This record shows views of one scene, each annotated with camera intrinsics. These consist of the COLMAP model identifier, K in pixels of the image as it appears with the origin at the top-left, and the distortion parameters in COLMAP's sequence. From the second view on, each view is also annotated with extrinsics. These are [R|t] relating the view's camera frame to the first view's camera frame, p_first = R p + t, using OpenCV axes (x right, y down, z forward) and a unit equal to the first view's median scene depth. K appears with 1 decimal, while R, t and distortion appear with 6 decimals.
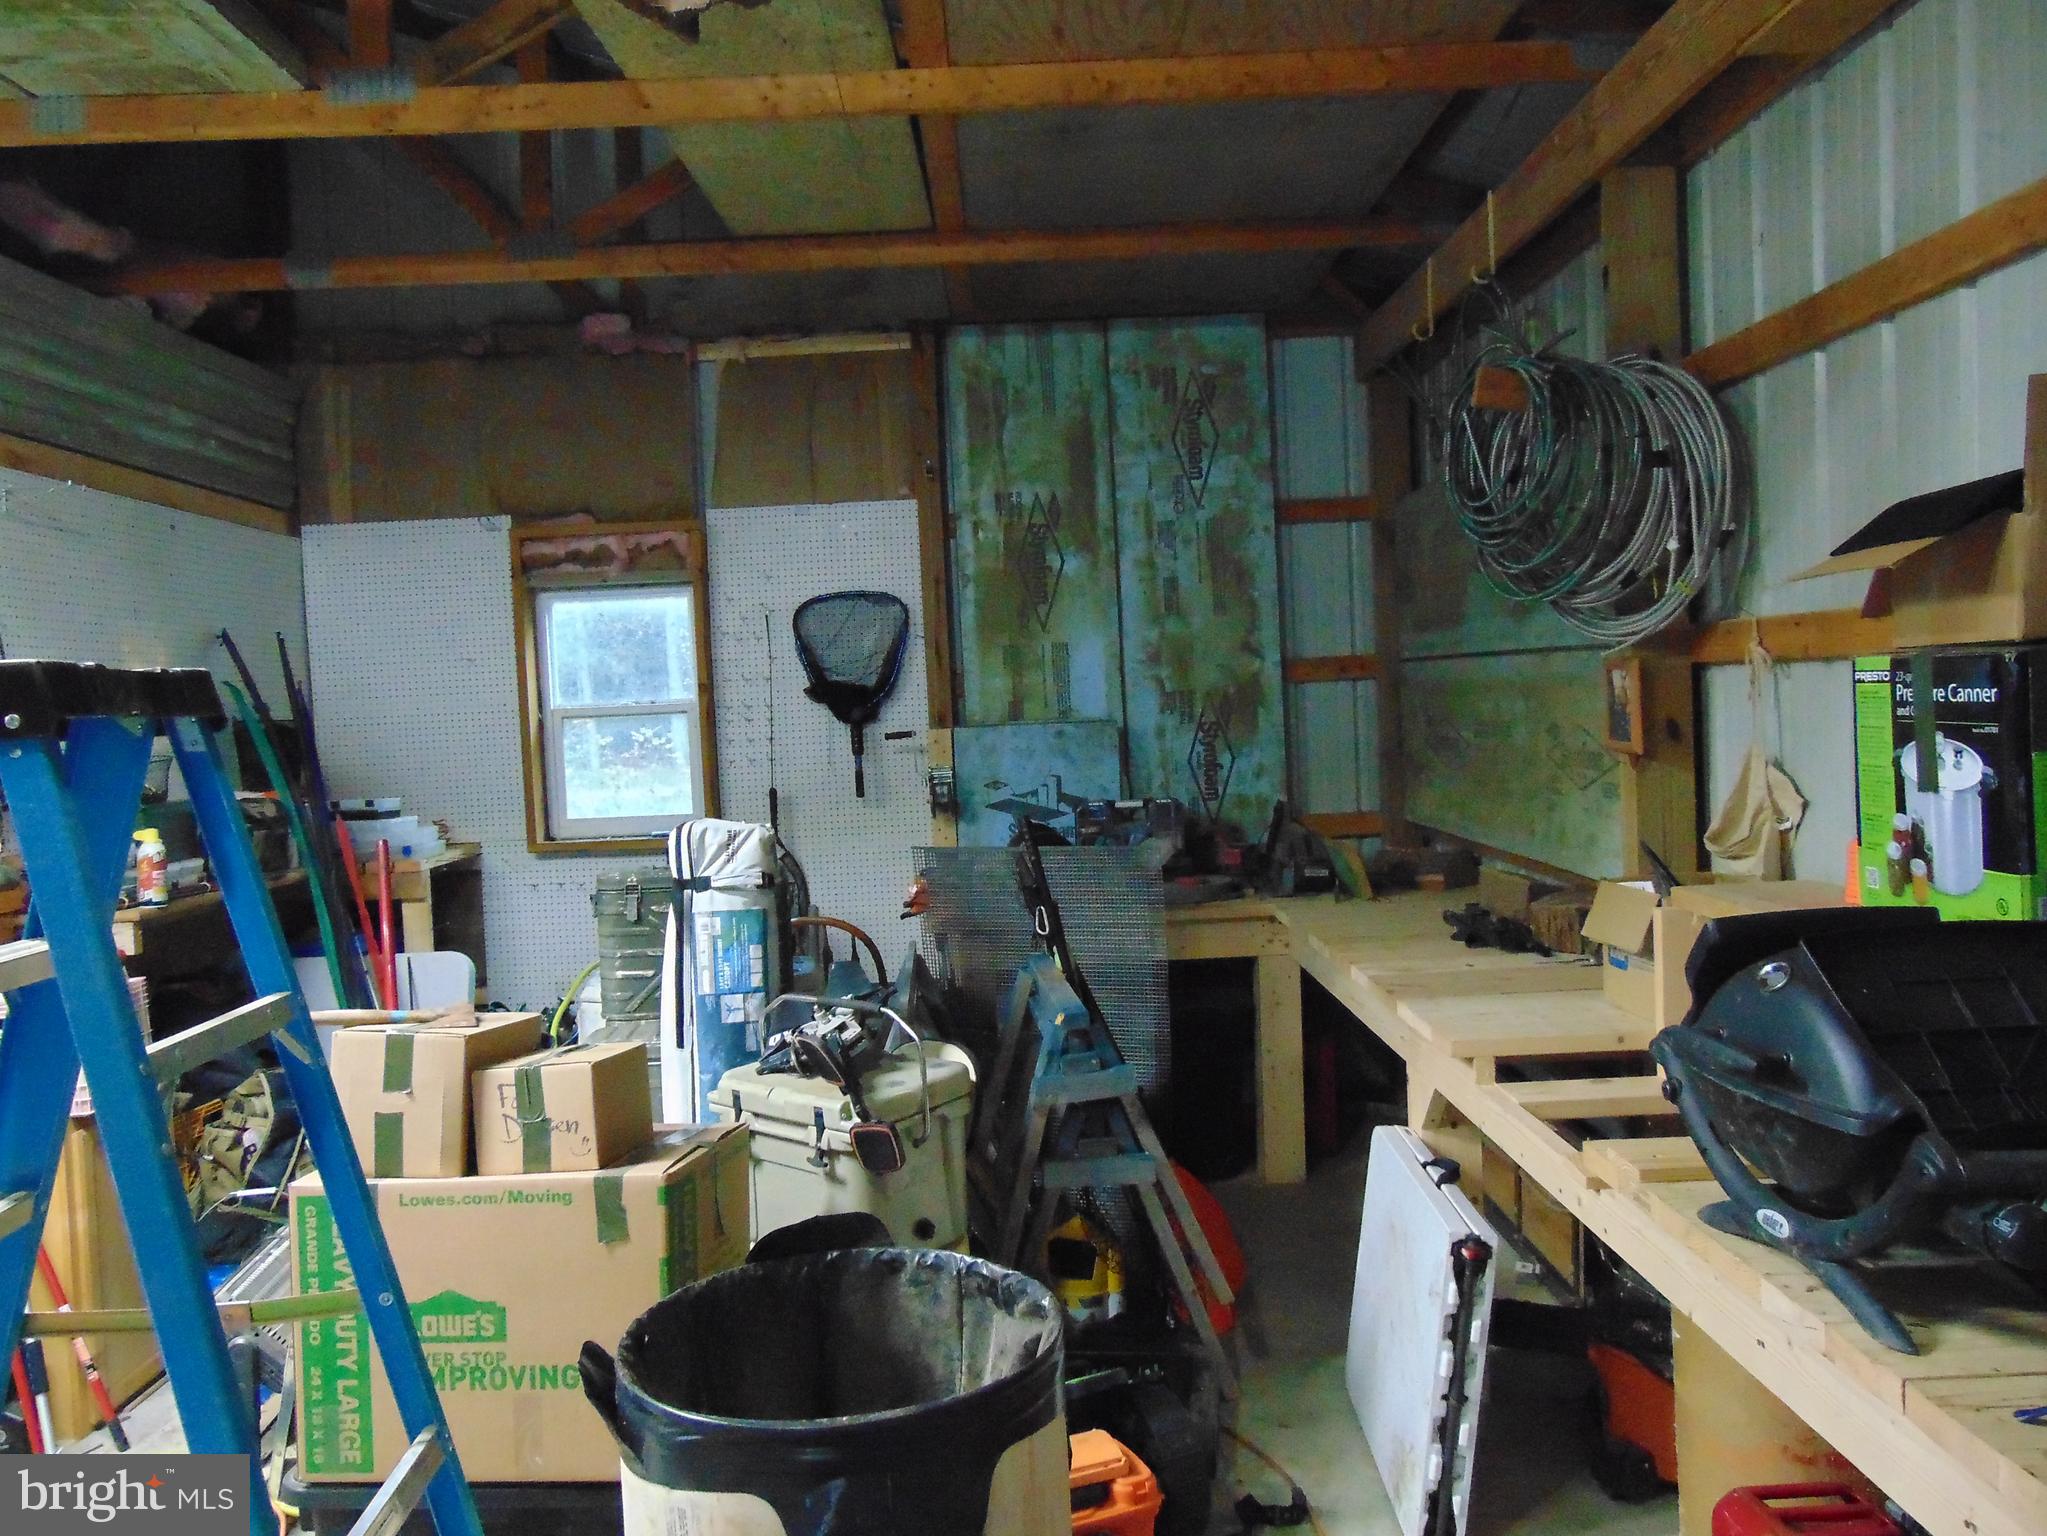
lens RADIAL K [[1556.5, 0, 1012.2], [0, 1556.5, 769.7], [0, 0, 1]] dist [-0.008785, 0.043454]
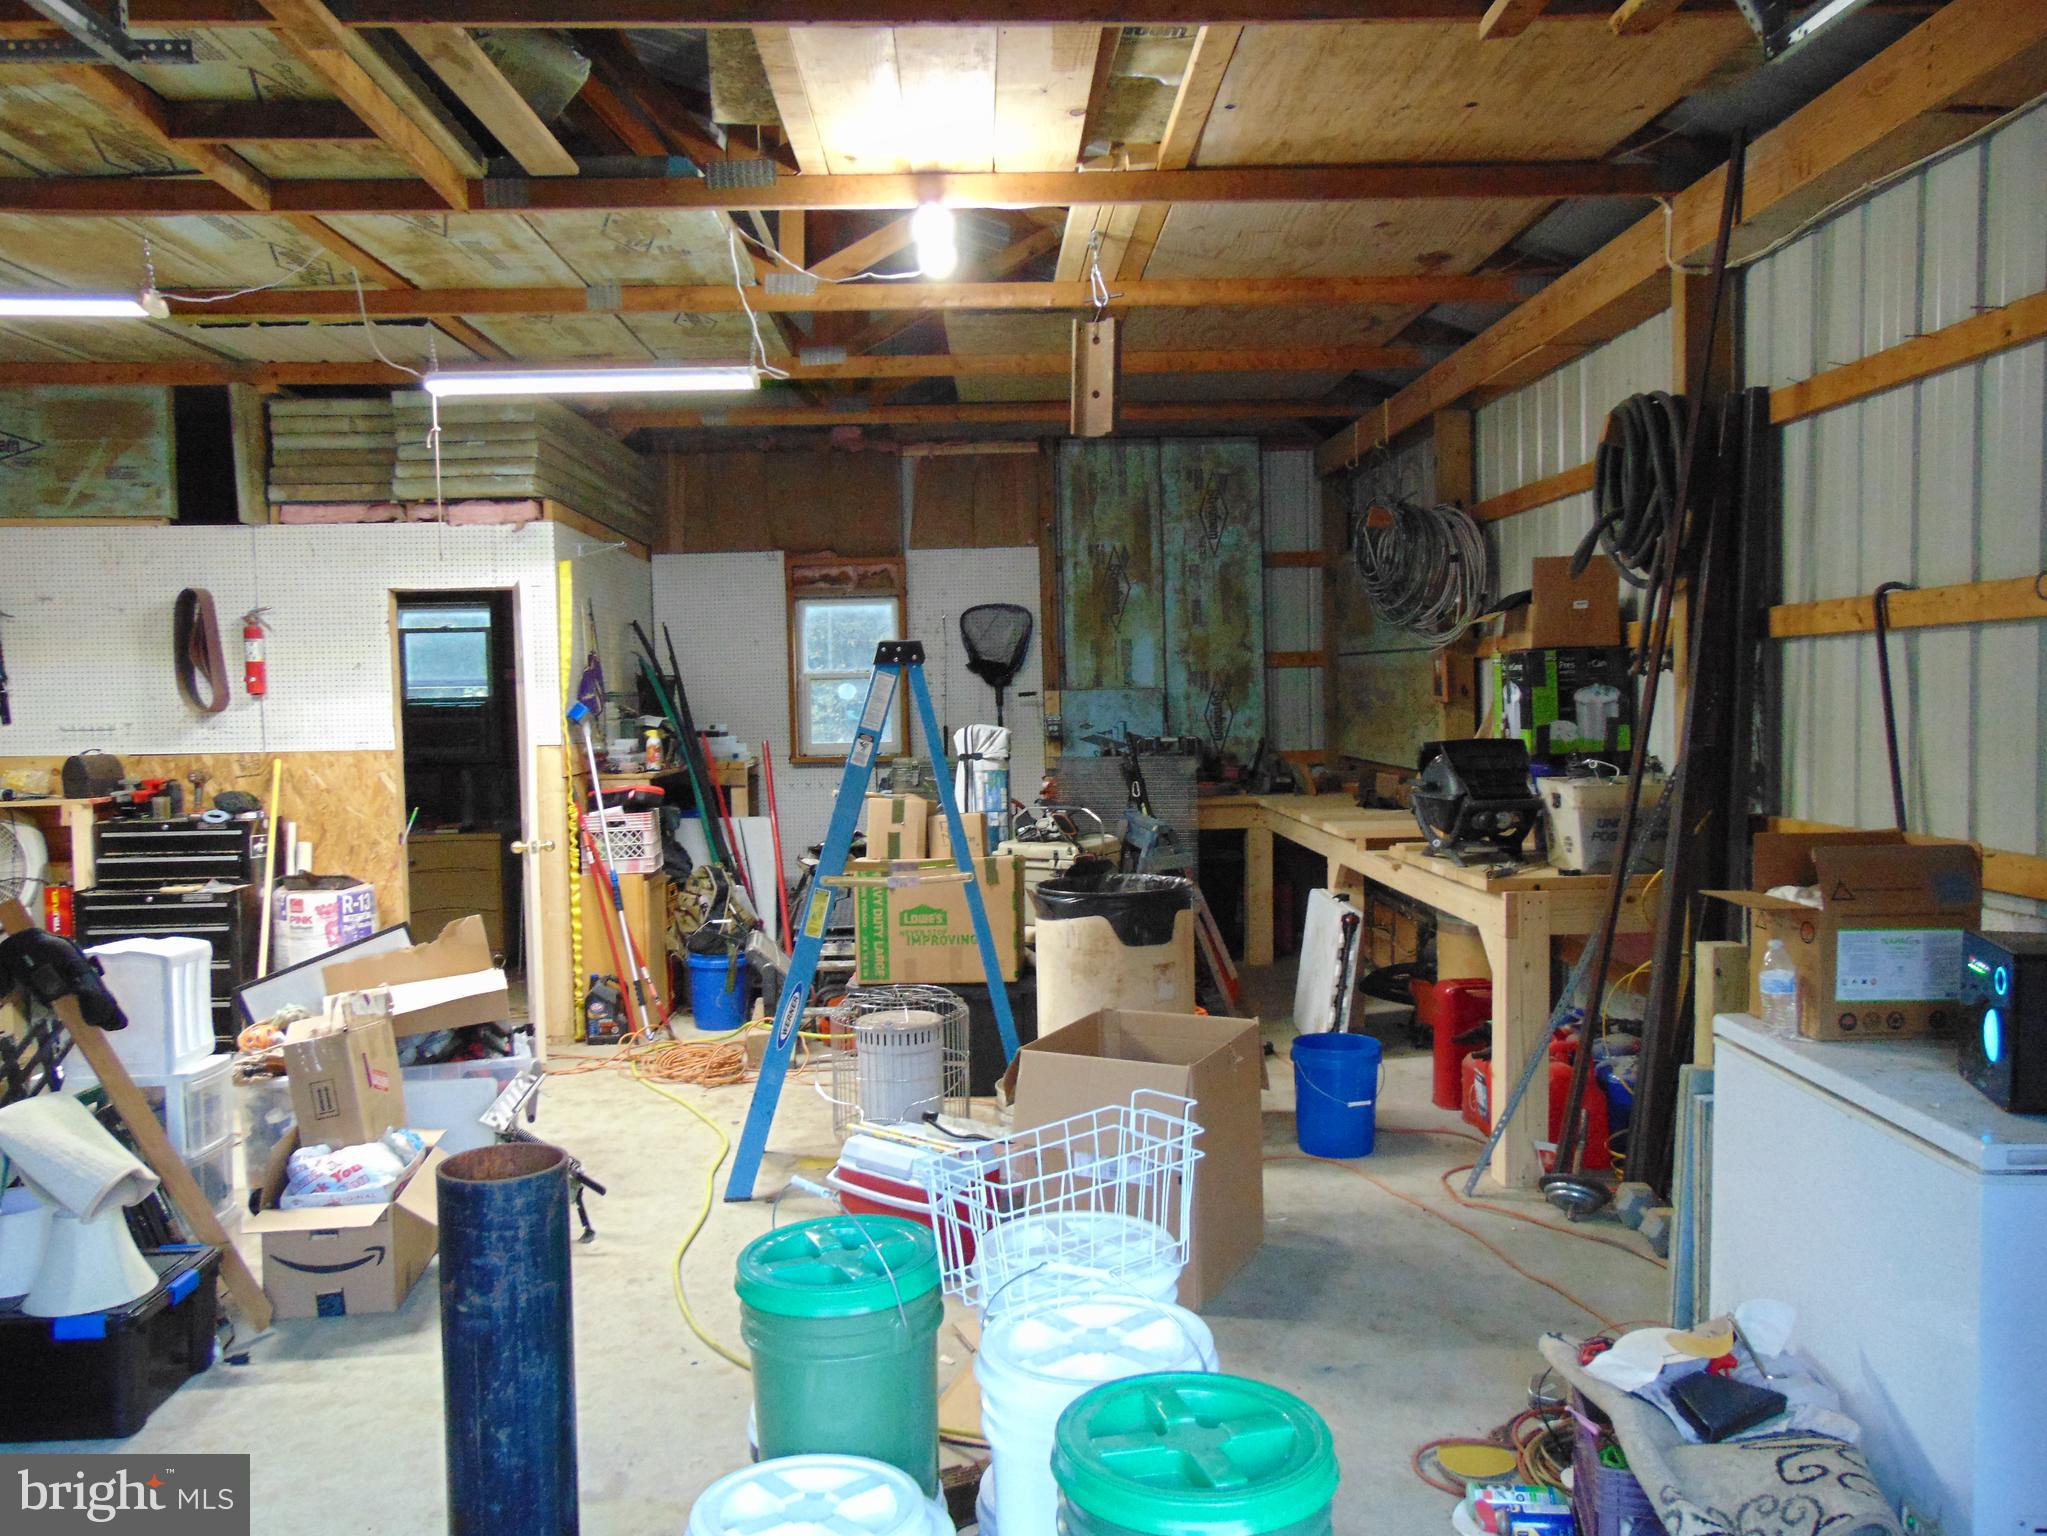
lens RADIAL K [[1556.5, 0, 1022.8], [0, 1556.5, 770.2], [0, 0, 1]] dist [-0.008785, 0.043454]
pose [[0.999383, 0.020707, 0.028357, -0.130513], [-0.020848, 0.999772, 0.004675, 0.052676], [-0.028254, -0.005263, 0.999587, -0.656575]]
